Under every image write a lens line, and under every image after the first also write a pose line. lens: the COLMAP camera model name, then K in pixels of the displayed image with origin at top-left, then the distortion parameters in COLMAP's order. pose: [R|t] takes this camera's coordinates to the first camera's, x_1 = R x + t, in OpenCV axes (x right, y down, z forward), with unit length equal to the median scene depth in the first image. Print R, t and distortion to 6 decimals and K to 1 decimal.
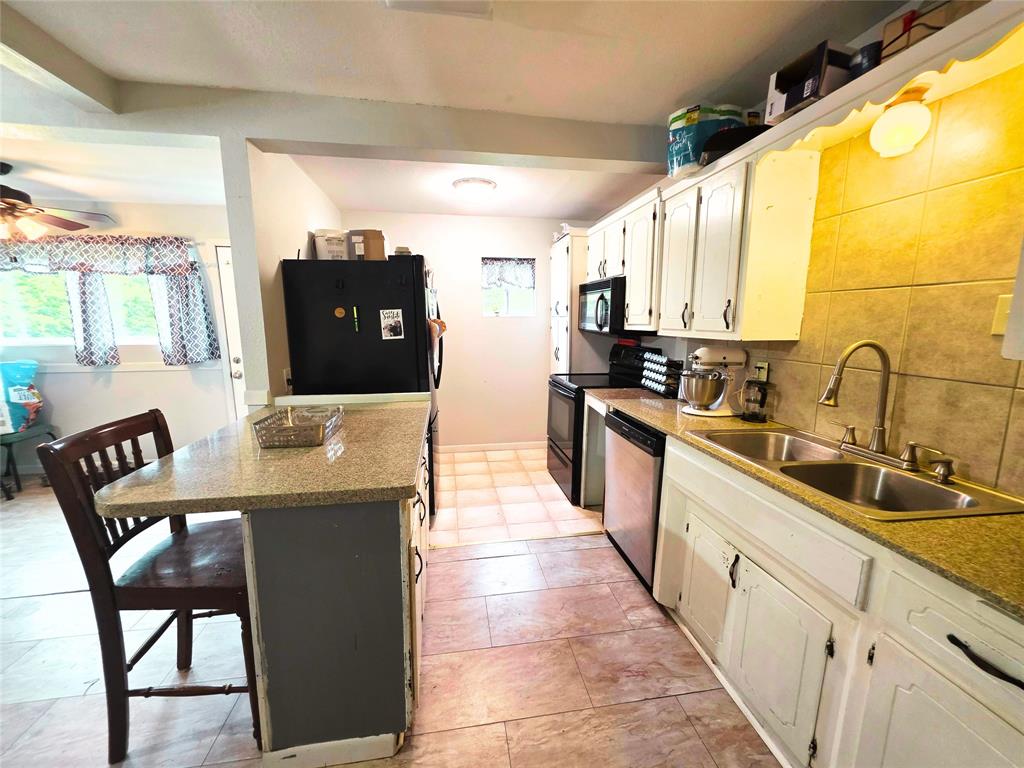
lens RADIAL K [[415.7, 0, 511.7], [0, 415.7, 386.2], [0, 0, 1]] dist [0.011234, 0.000403]
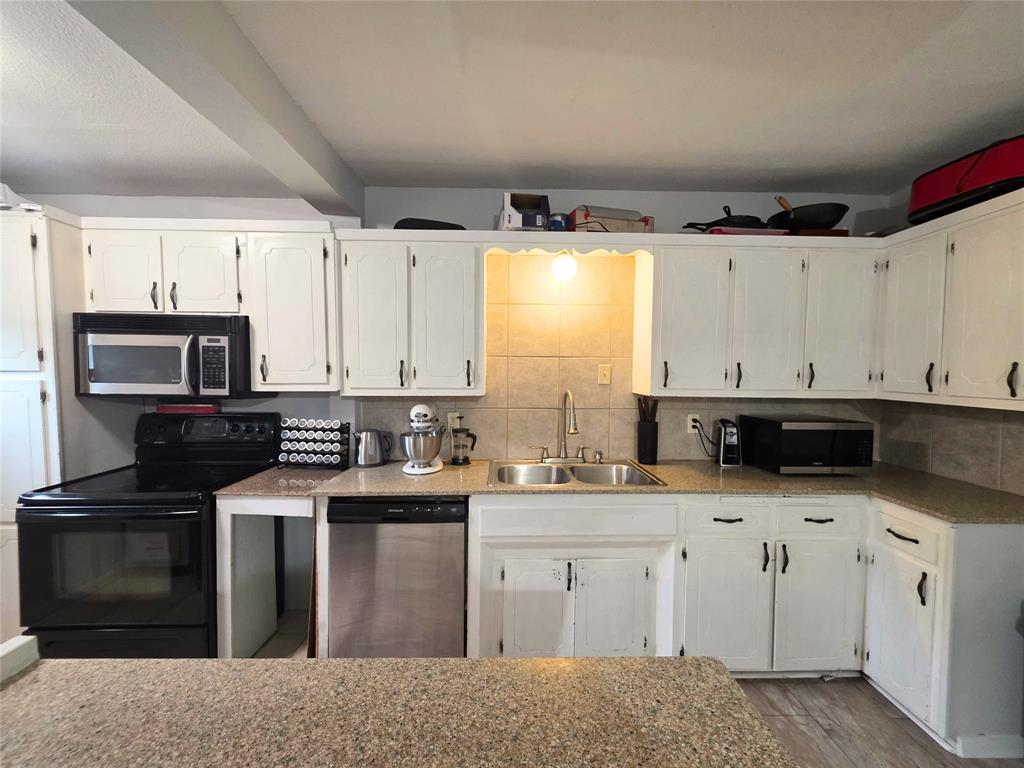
lens RADIAL K [[415.7, 0, 512.4], [0, 415.7, 386.1], [0, 0, 1]] dist [0.011234, 0.000403]
pose [[0.136249, -0.047362, 0.989542, -0.565187], [0.154128, 0.987707, 0.026052, -0.147326], [-0.978612, 0.148967, 0.141874, 0.728430]]
